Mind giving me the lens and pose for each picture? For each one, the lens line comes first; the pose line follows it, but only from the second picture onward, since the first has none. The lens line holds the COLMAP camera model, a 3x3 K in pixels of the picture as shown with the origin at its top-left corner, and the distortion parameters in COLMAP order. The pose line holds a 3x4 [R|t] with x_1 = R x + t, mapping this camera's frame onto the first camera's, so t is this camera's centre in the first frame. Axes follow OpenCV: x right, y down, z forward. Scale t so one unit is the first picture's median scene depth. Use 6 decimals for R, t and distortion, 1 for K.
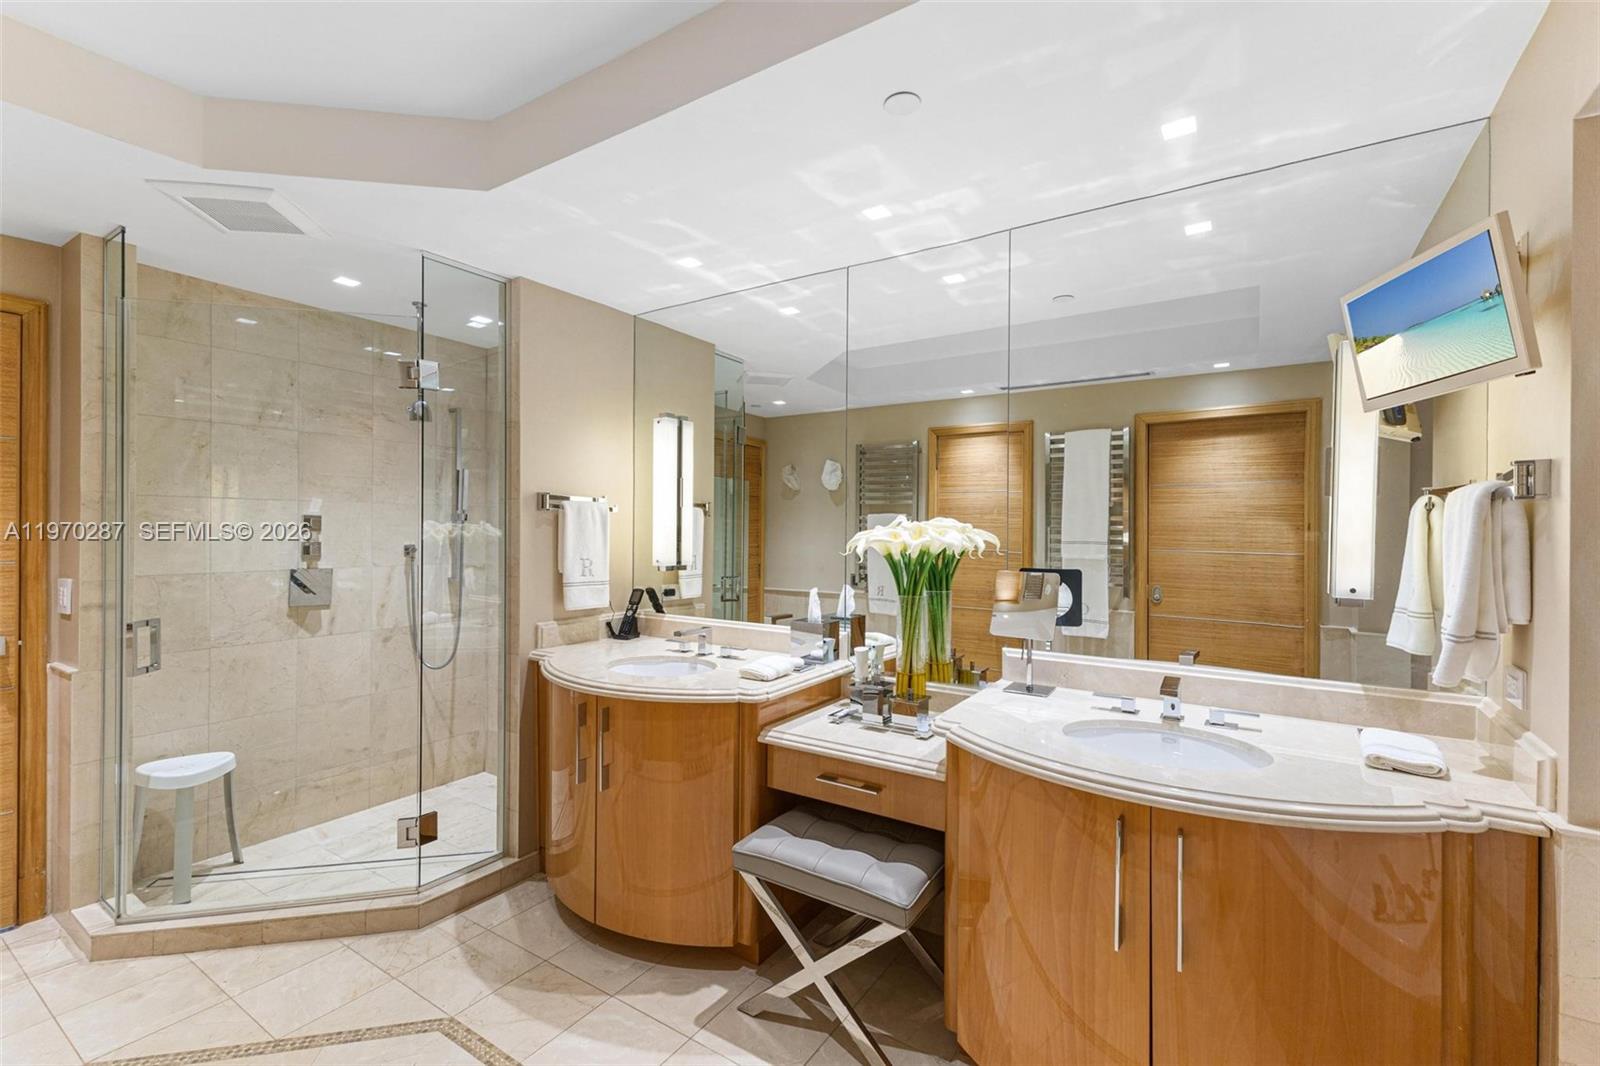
lens RADIAL K [[698.2, 0, 797.1], [0, 698.2, 533.1], [0, 0, 1]] dist [-0.001347, -0.000073]
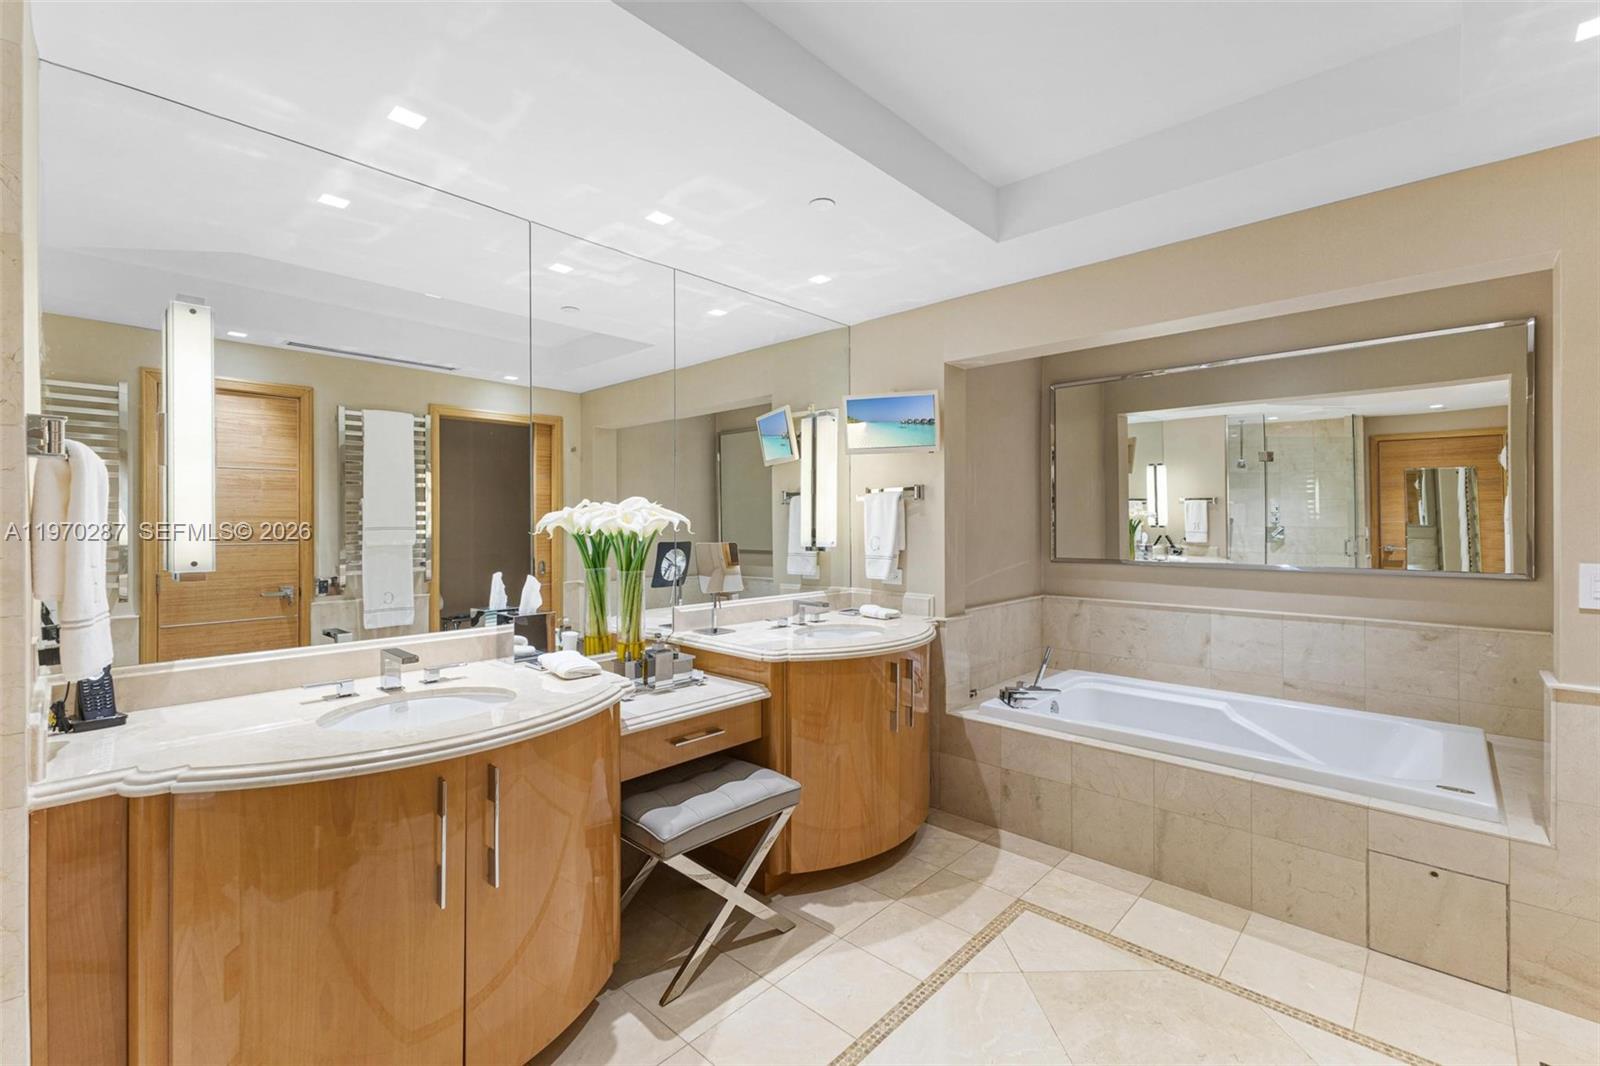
lens RADIAL K [[698.2, 0, 793.8], [0, 698.2, 527.3], [0, 0, 1]] dist [-0.001347, -0.000073]
pose [[0.166842, -0.009222, 0.985940, -0.908706], [0.005559, 0.999949, 0.008412, 0.014782], [-0.985968, 0.004078, 0.166885, 0.601259]]
